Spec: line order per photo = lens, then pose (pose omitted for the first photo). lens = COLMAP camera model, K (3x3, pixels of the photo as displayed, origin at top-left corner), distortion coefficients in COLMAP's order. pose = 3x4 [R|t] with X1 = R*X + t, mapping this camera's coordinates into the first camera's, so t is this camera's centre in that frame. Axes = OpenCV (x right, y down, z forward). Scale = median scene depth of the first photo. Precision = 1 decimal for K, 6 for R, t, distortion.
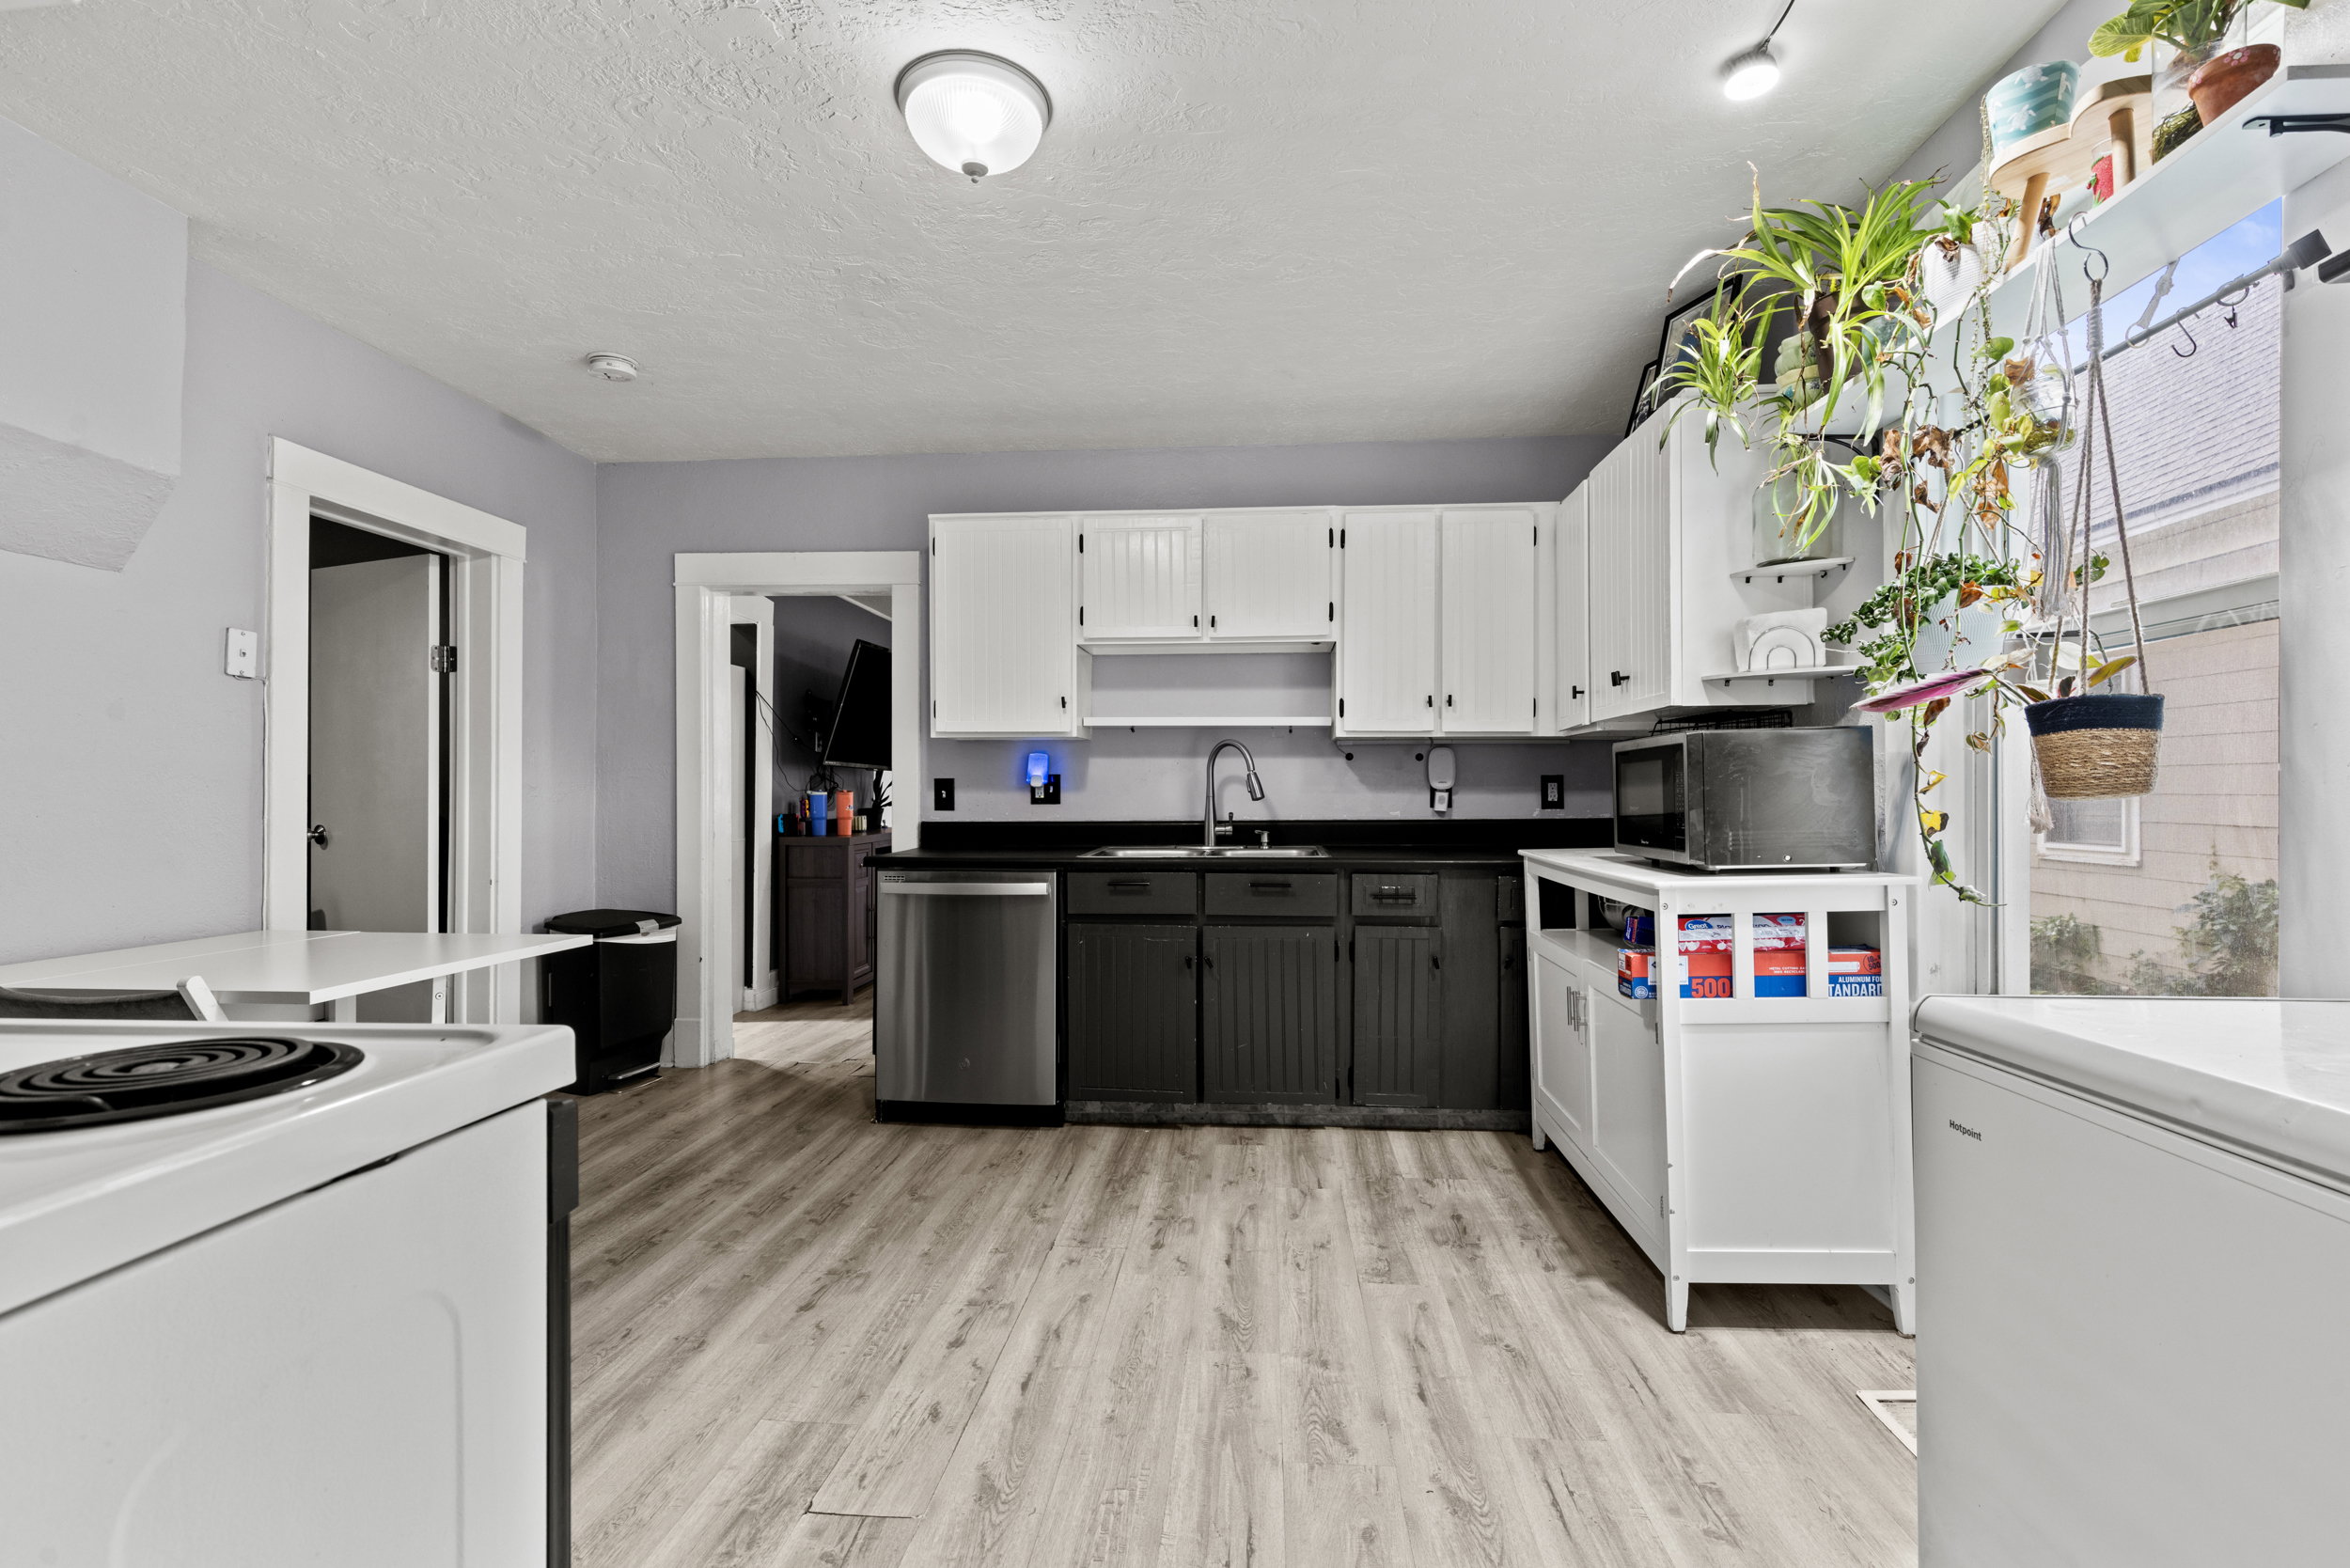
lens RADIAL K [[1067.0, 0, 1182.6], [0, 1067.0, 788.7], [0, 0, 1]] dist [0.006088, -0.000287]
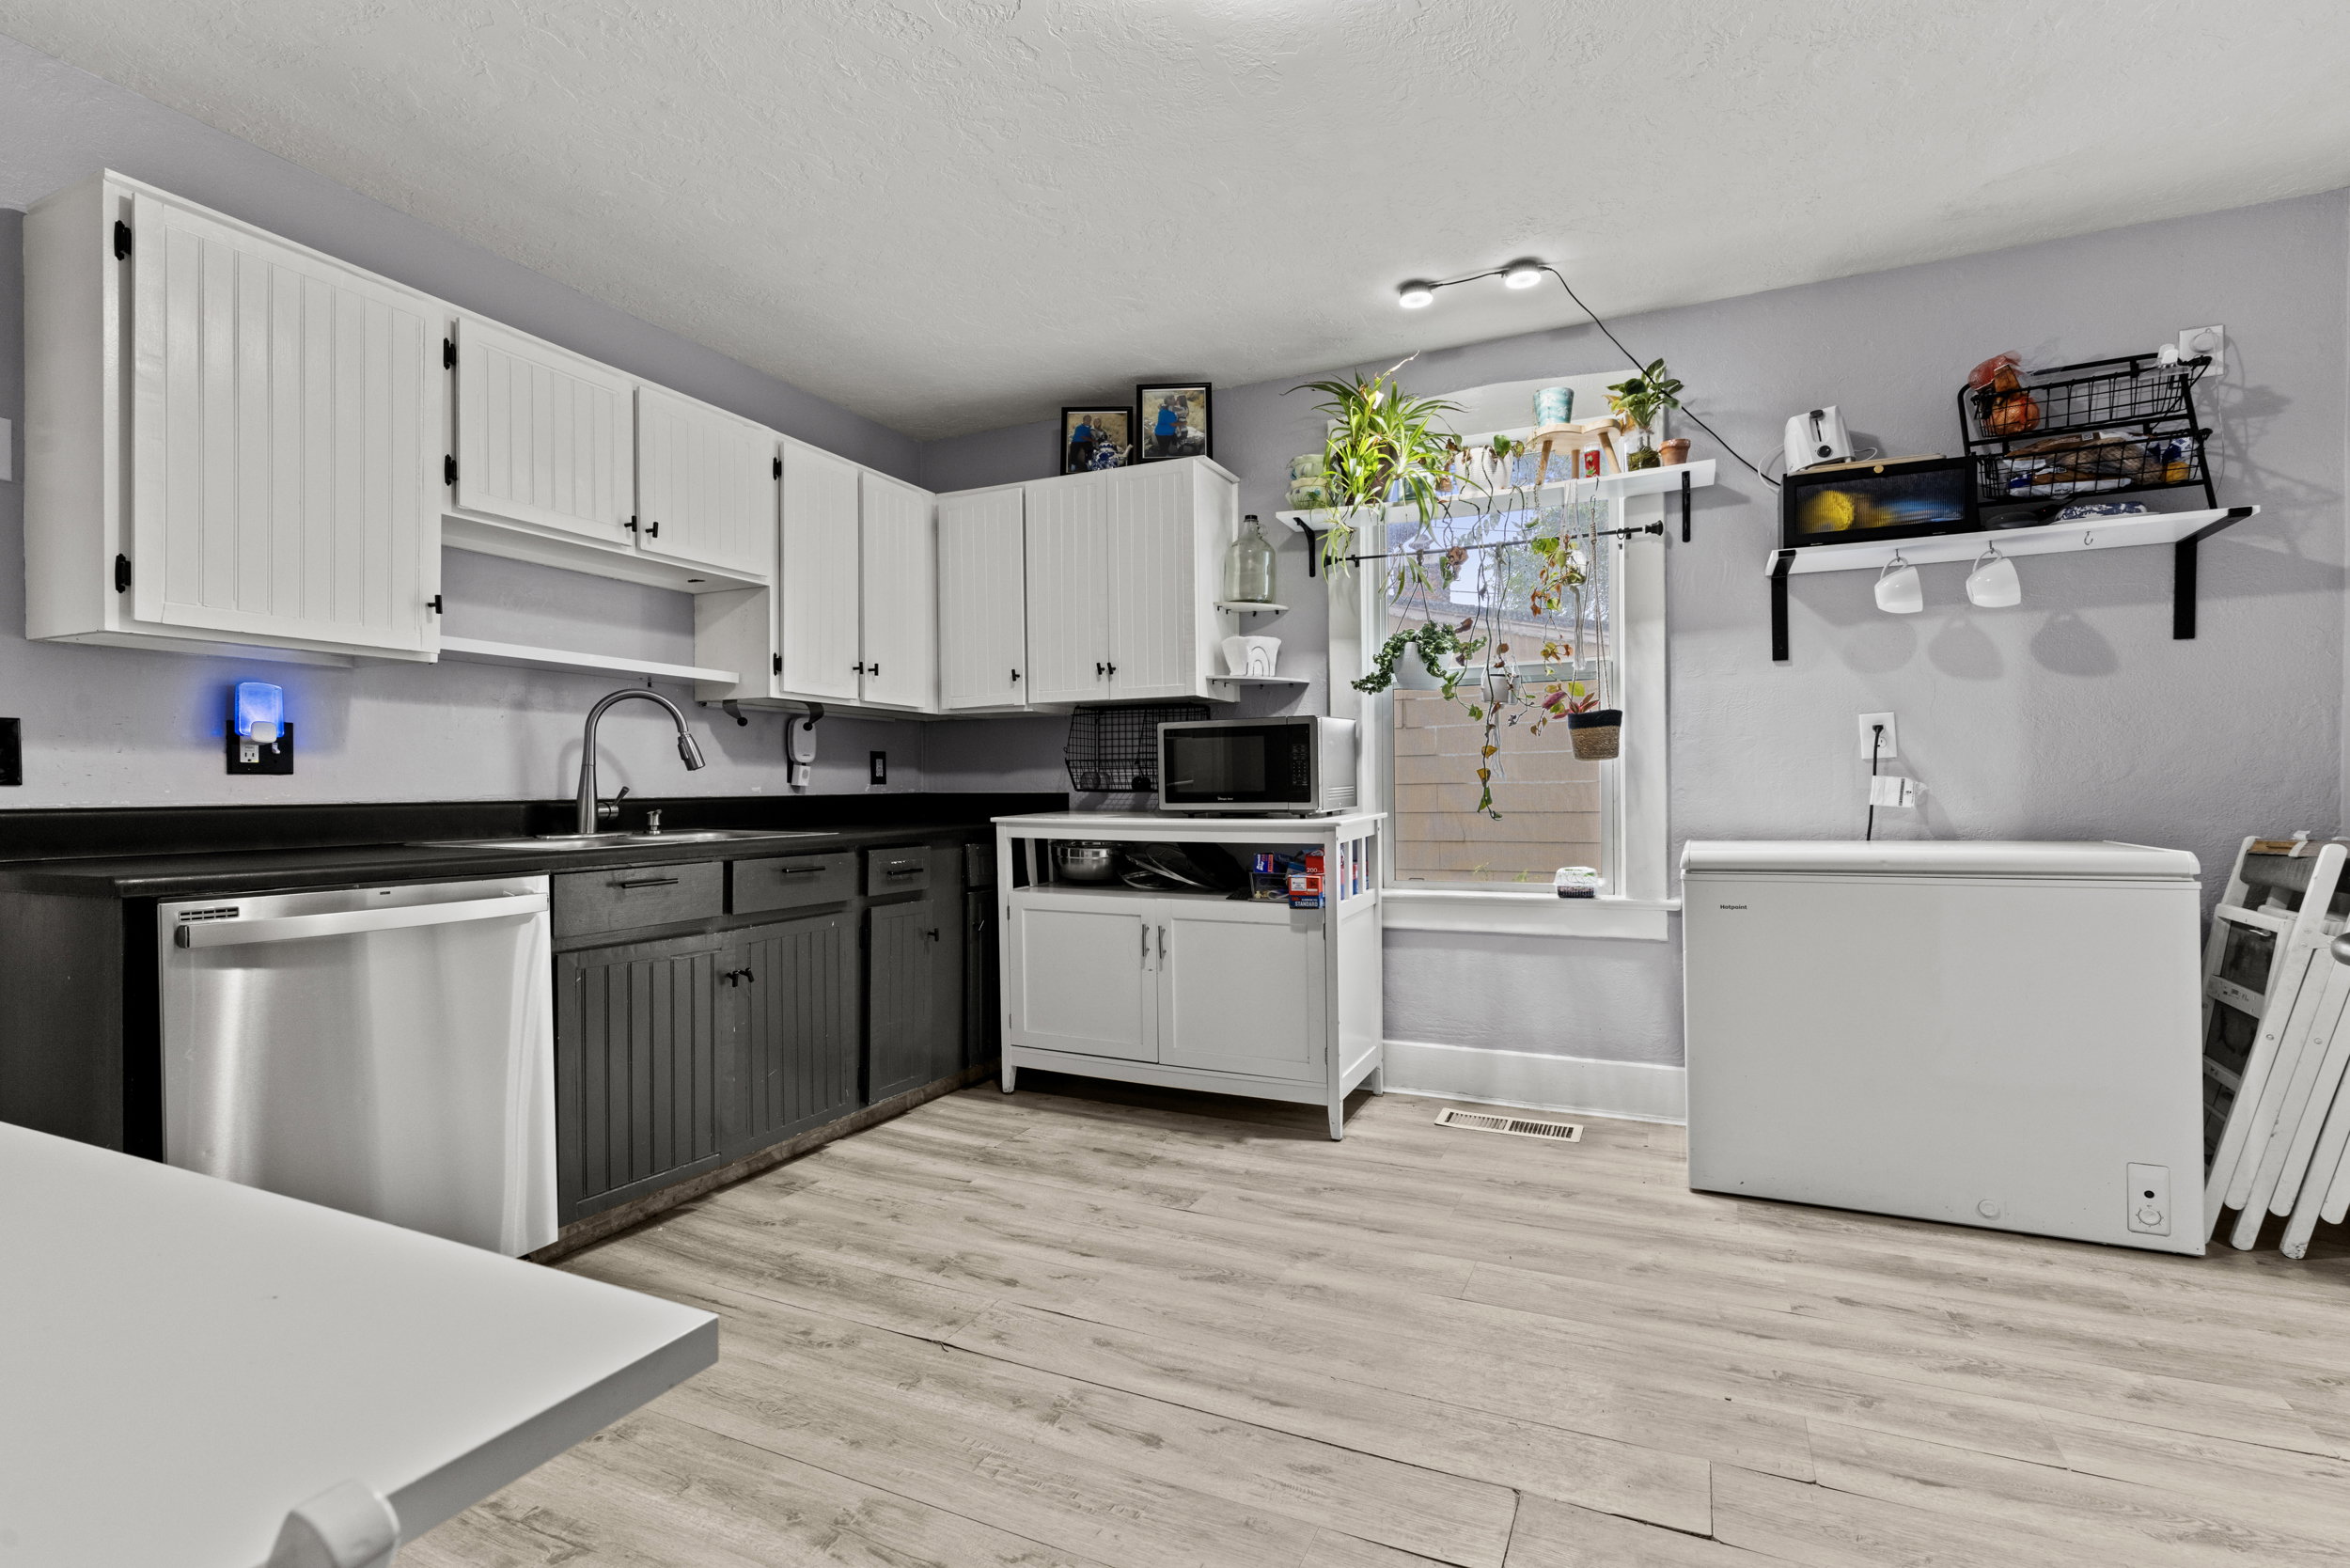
lens RADIAL K [[1035.8, 0, 1172.4], [0, 1035.8, 774.5], [0, 0, 1]] dist [0.009079, 0.000181]
pose [[0.378088, 0.012010, 0.925692, -0.607861], [0.001292, 0.999908, -0.013501, 0.030181], [-0.925769, 0.006300, 0.378038, 0.464947]]
